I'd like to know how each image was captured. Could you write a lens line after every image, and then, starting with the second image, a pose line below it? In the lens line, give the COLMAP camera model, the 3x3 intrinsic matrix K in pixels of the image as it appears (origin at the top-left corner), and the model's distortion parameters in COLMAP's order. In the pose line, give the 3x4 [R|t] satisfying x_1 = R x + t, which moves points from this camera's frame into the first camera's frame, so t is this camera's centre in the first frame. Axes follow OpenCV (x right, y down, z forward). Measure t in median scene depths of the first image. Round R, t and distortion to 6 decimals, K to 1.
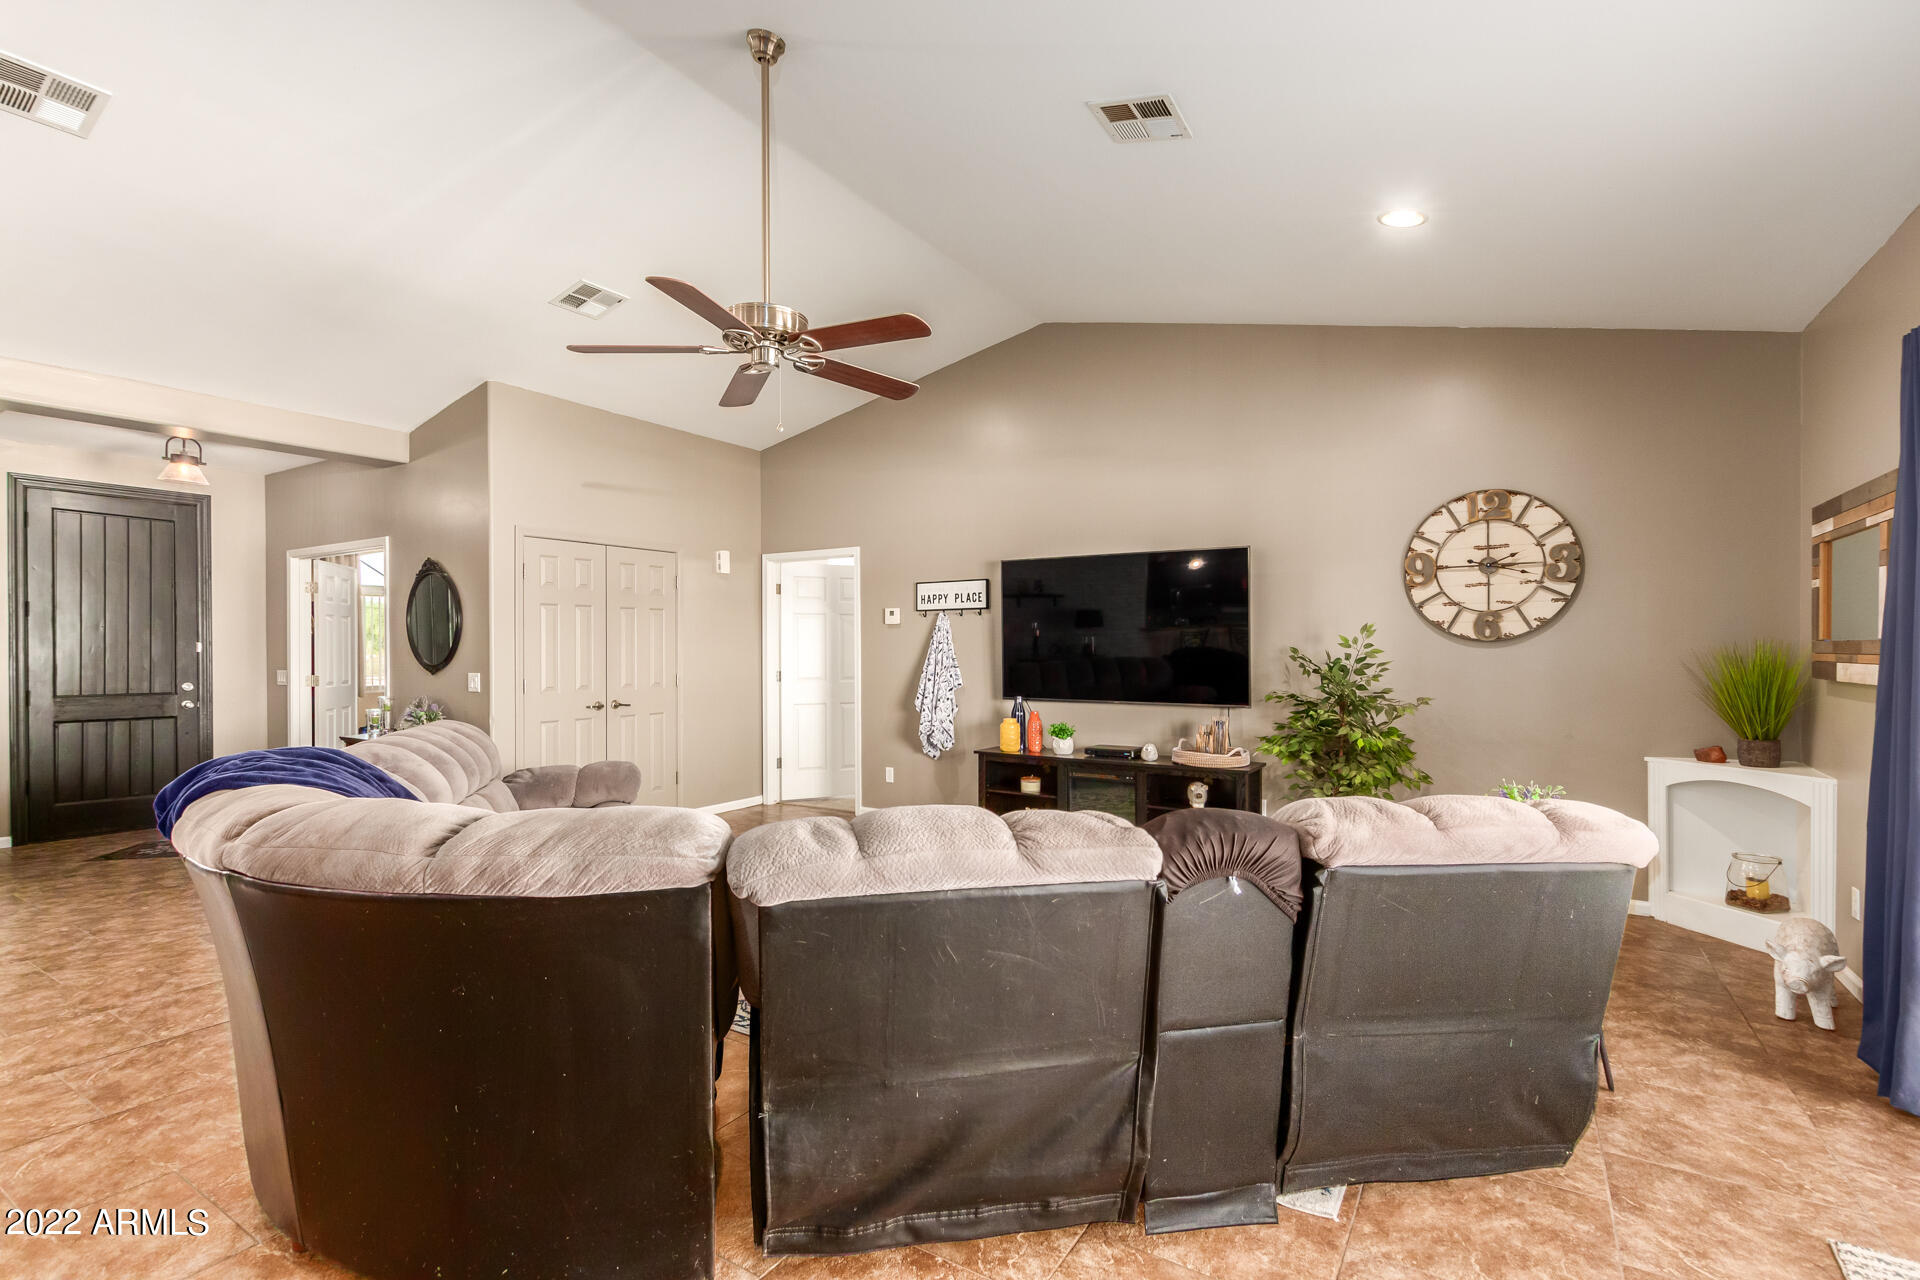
lens RADIAL K [[884.1, 0, 949.2], [0, 884.1, 651.9], [0, 0, 1]] dist [0.000327, 0.000025]
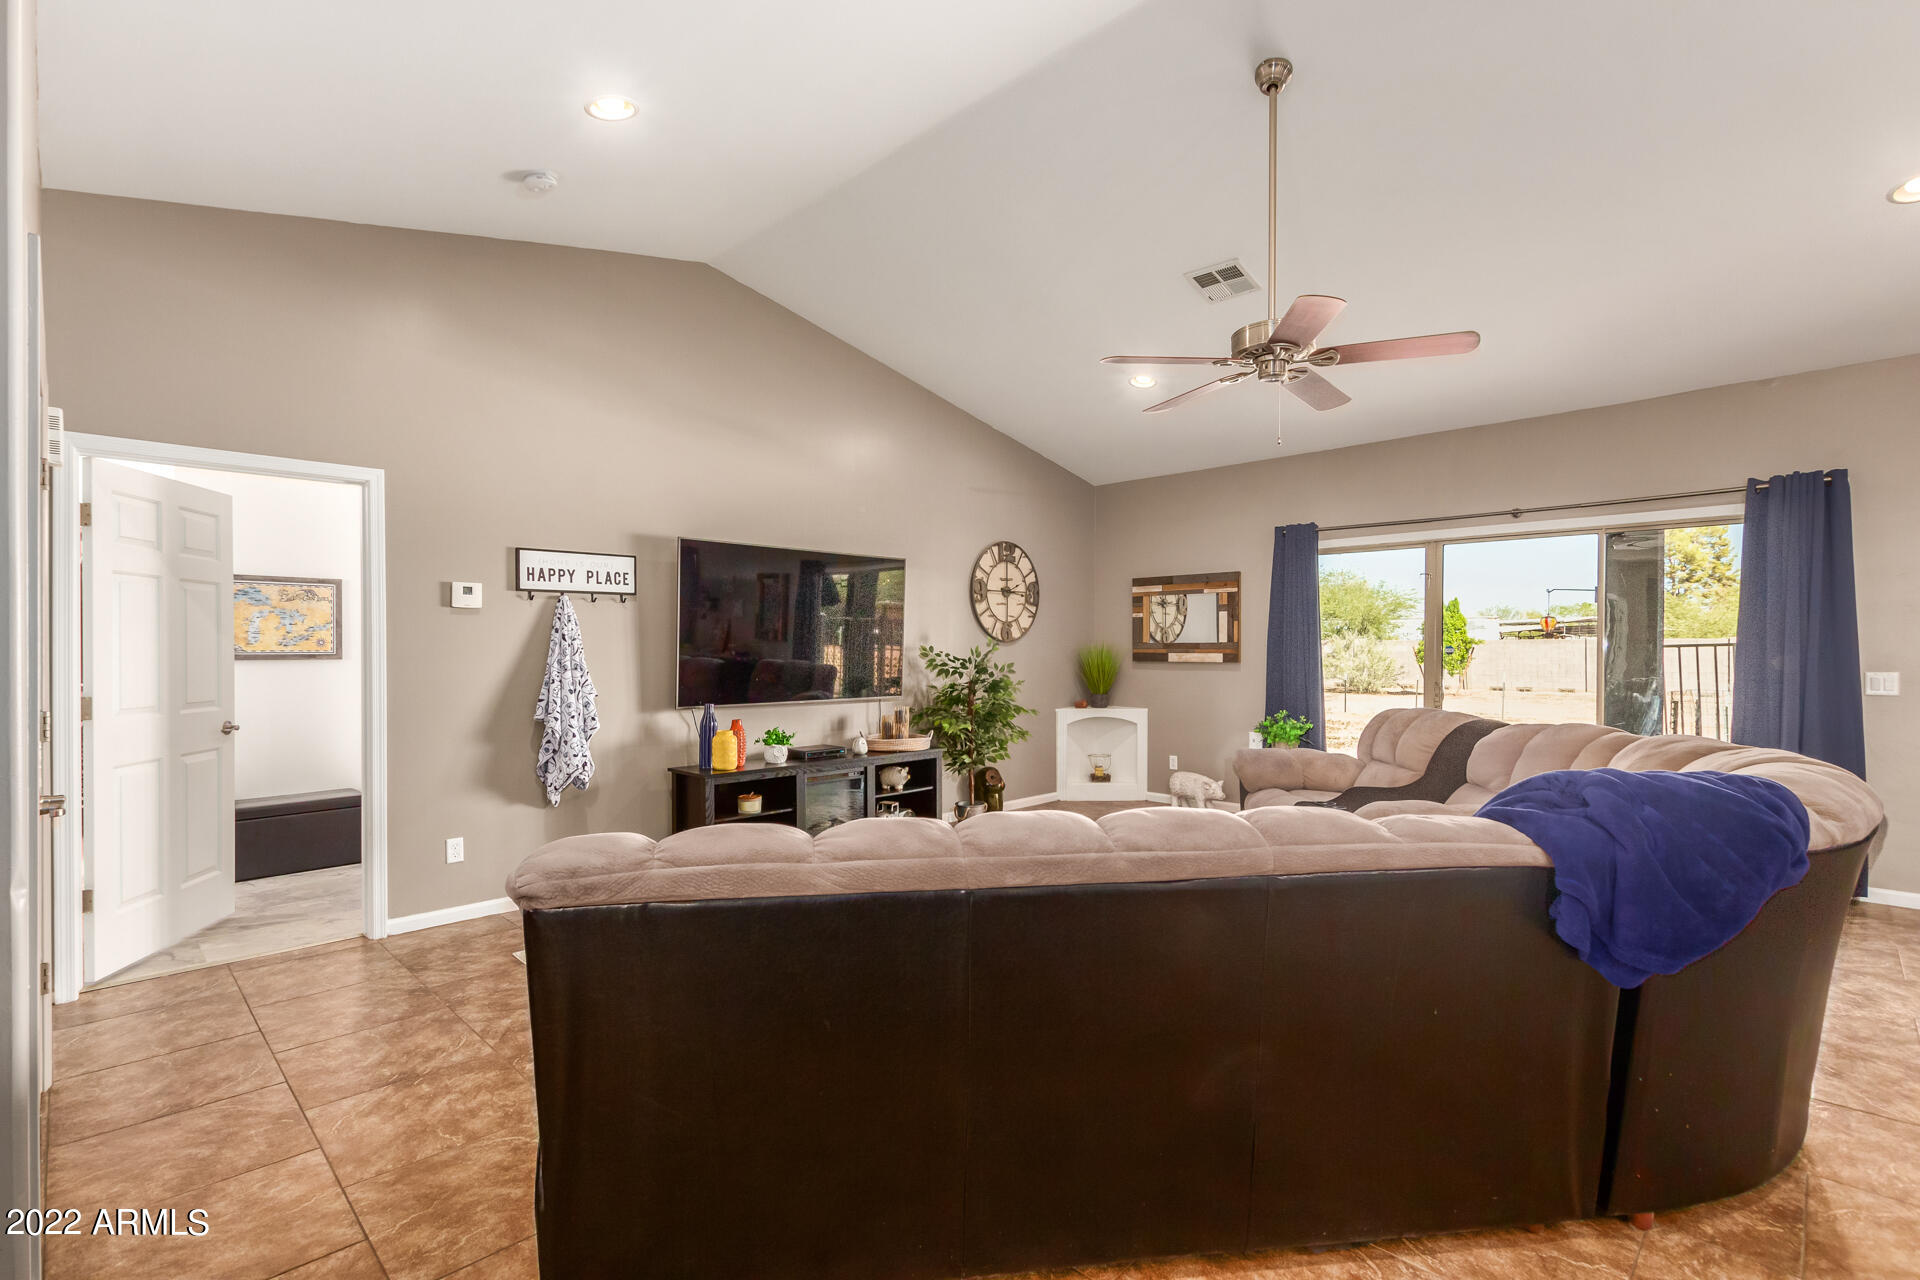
lens RADIAL K [[884.1, 0, 967.3], [0, 884.1, 651.5], [0, 0, 1]] dist [0.000327, 0.000025]
pose [[0.198042, -0.002353, 0.980191, -0.864626], [0.007985, 0.999968, 0.000787, 0.002618], [-0.980161, 0.007671, 0.198054, 0.751509]]
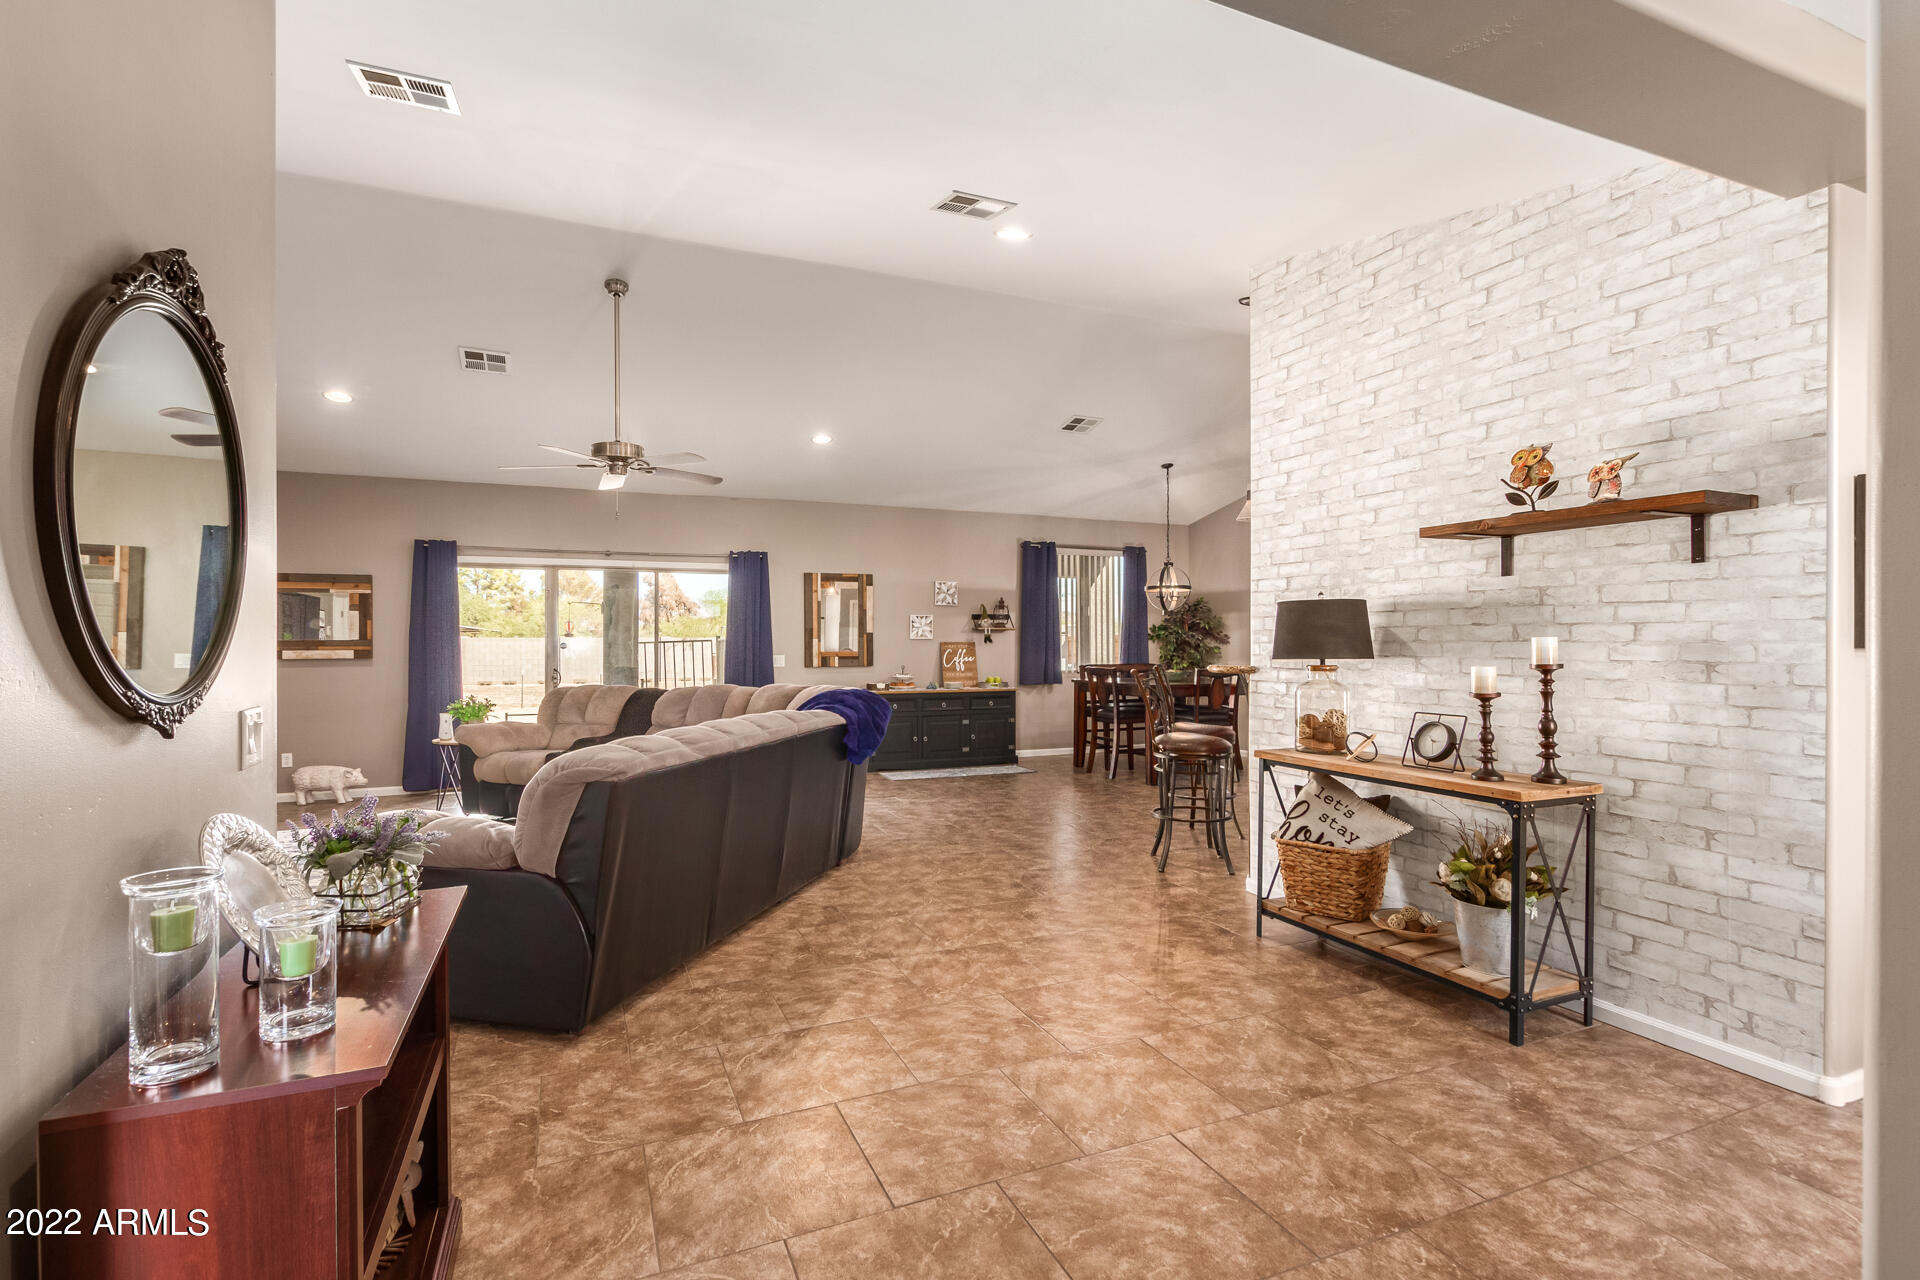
lens RADIAL K [[884.1, 0, 957.2], [0, 884.1, 643.0], [0, 0, 1]] dist [0.000327, 0.000025]
pose [[-0.830219, 0.006715, 0.557397, -1.112015], [0.011764, 0.999916, 0.005475, 0.001553], [-0.557314, 0.011102, -0.830228, 1.341028]]
